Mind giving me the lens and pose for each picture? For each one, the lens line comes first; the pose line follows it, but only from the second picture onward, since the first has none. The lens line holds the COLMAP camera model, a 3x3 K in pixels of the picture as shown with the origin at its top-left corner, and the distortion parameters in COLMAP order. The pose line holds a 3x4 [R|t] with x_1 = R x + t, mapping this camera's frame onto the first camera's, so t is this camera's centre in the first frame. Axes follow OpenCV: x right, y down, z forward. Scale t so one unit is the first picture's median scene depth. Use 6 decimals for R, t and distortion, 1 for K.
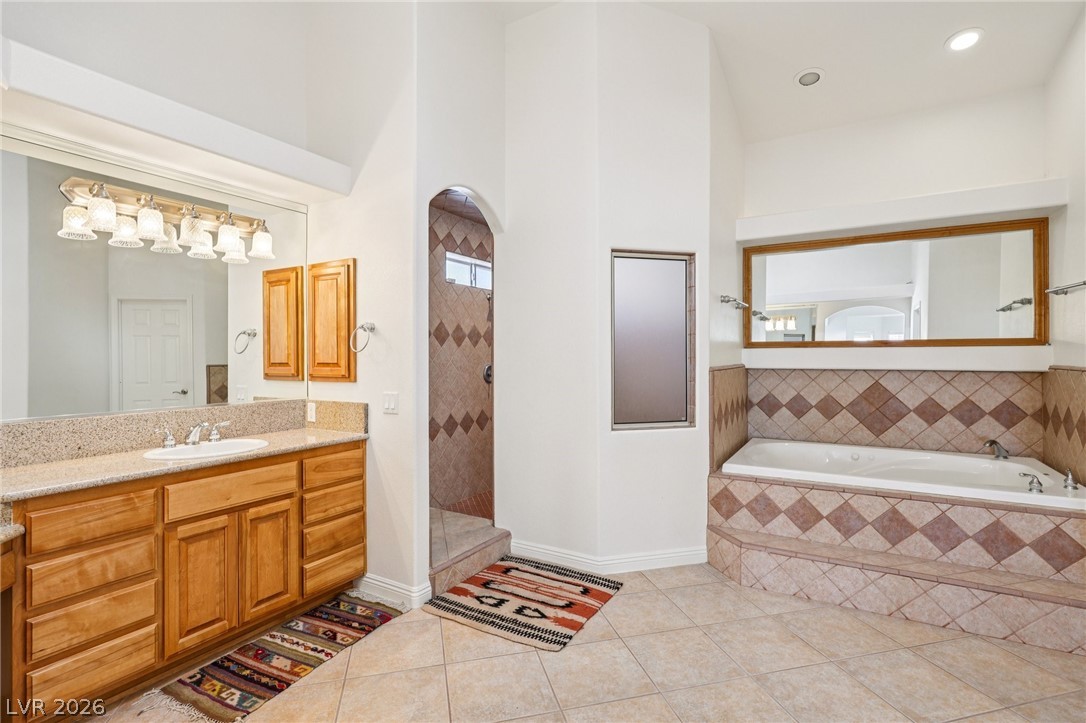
lens RADIAL K [[518.3, 0, 540.3], [0, 518.3, 357.3], [0, 0, 1]] dist [0.001322, 0.000219]
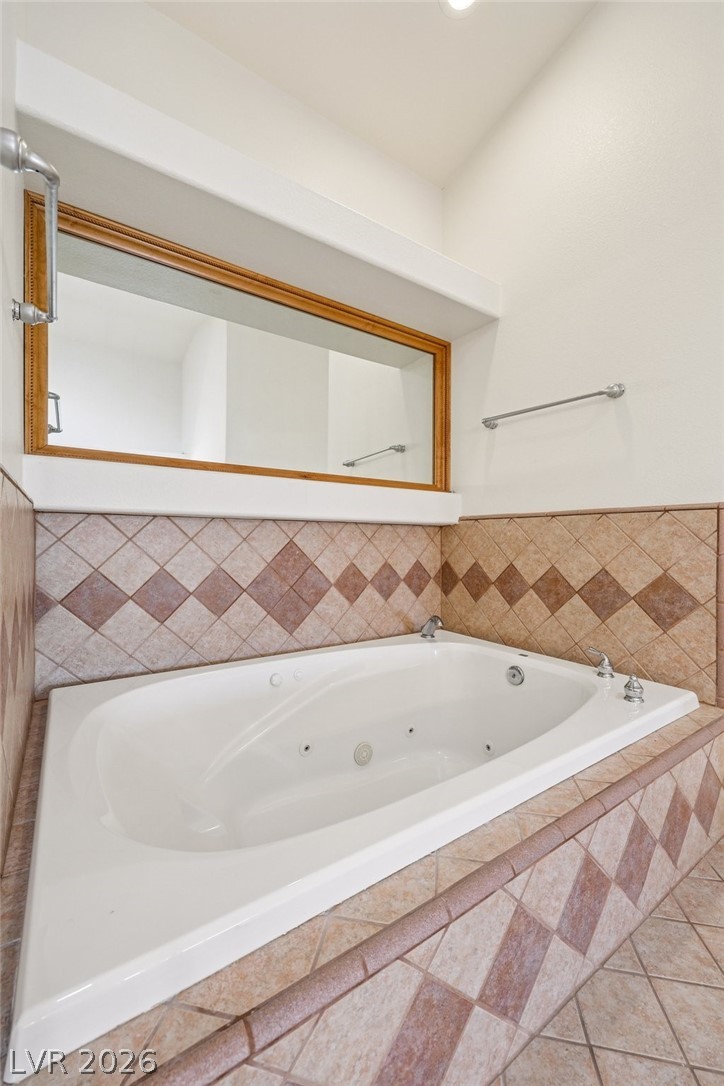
lens RADIAL K [[438.9, 0, 360.0], [0, 438.9, 539.9], [0, 0, 1]] dist [-0.002837, 0.000021]
pose [[0.433424, 0.007837, 0.901156, 0.243728], [0.001308, 0.999956, -0.009325, 0.053201], [-0.901189, 0.005221, 0.433395, 0.741682]]
